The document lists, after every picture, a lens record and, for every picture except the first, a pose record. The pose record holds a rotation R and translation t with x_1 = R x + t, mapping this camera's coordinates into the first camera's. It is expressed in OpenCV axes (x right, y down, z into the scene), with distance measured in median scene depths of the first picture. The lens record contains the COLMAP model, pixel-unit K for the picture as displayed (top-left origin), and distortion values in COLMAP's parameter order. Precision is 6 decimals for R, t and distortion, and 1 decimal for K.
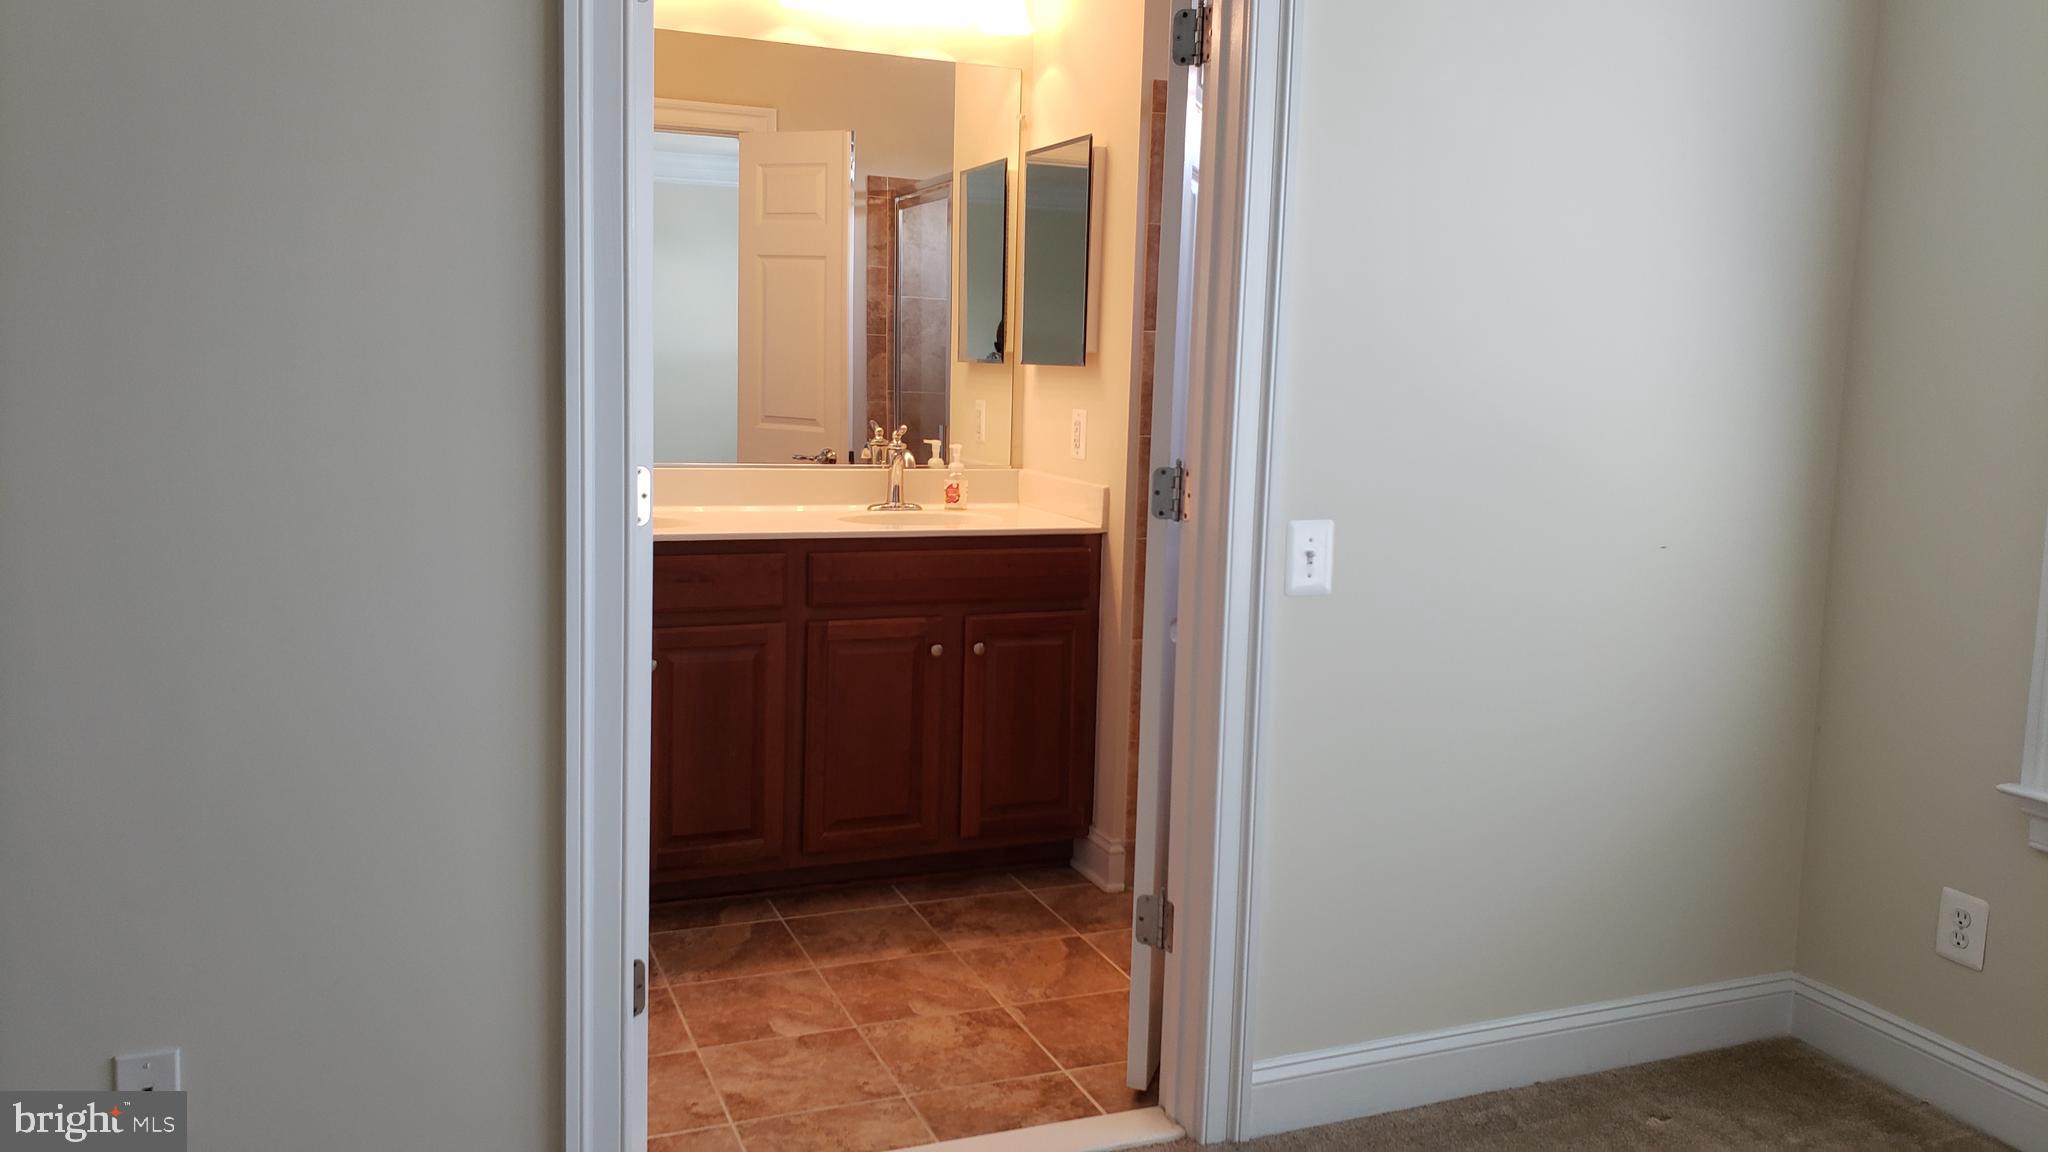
lens RADIAL K [[1524.6, 0, 1026.4], [0, 1524.6, 522.2], [0, 0, 1]] dist [0.314803, -0.291142]
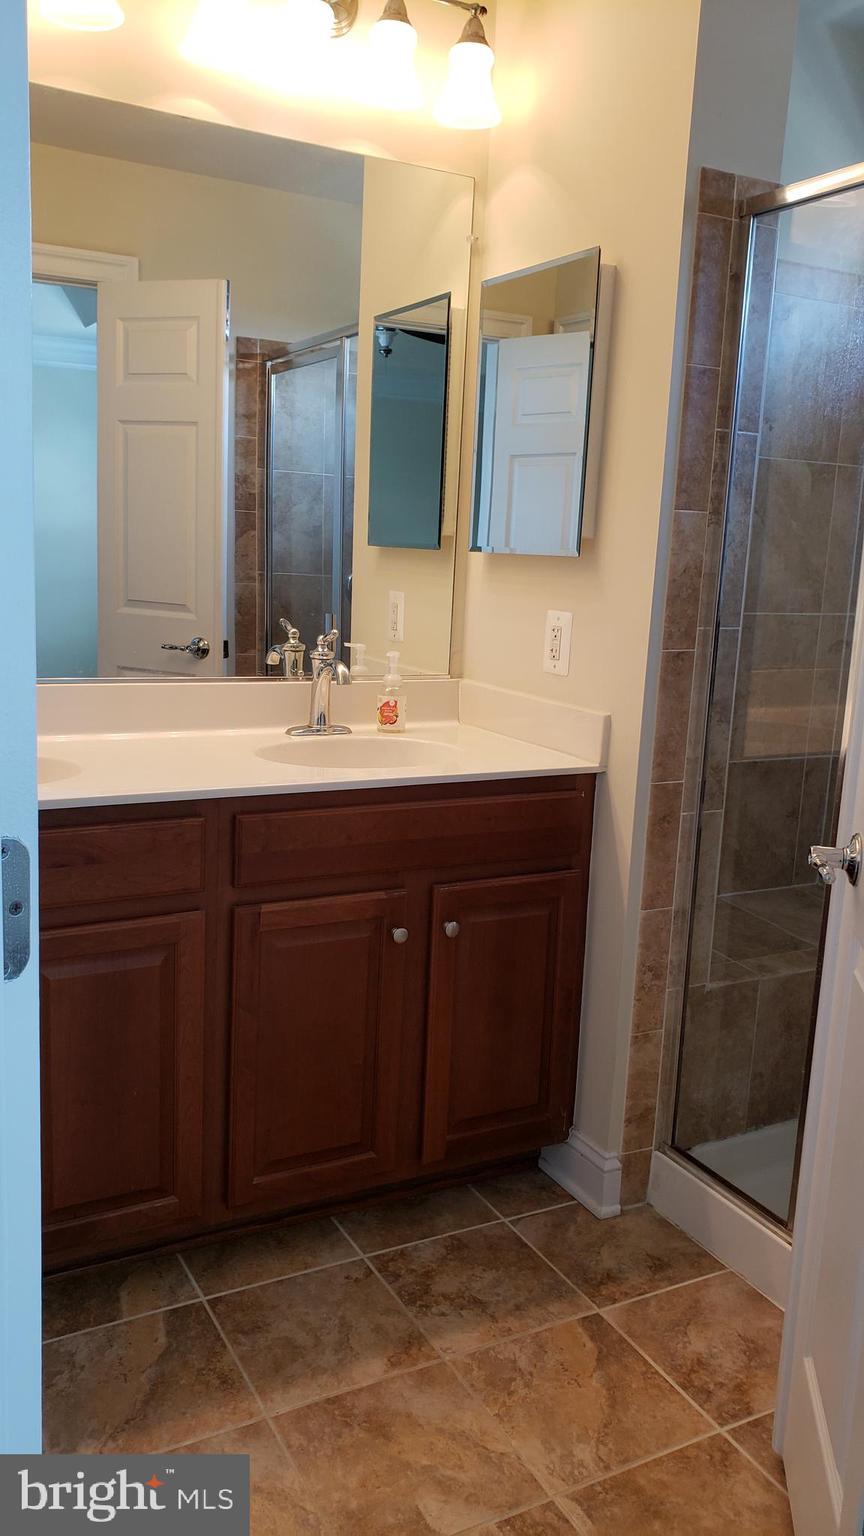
lens RADIAL K [[1235.0, 0, 432.0], [0, 1235.0, 768.0], [0, 0, 1]] dist [0.081538, -0.001672]
pose [[0.995151, -0.001661, 0.098342, -0.096767], [-0.006201, 0.996808, 0.079595, -0.044870], [-0.098160, -0.079818, 0.991964, 0.374619]]
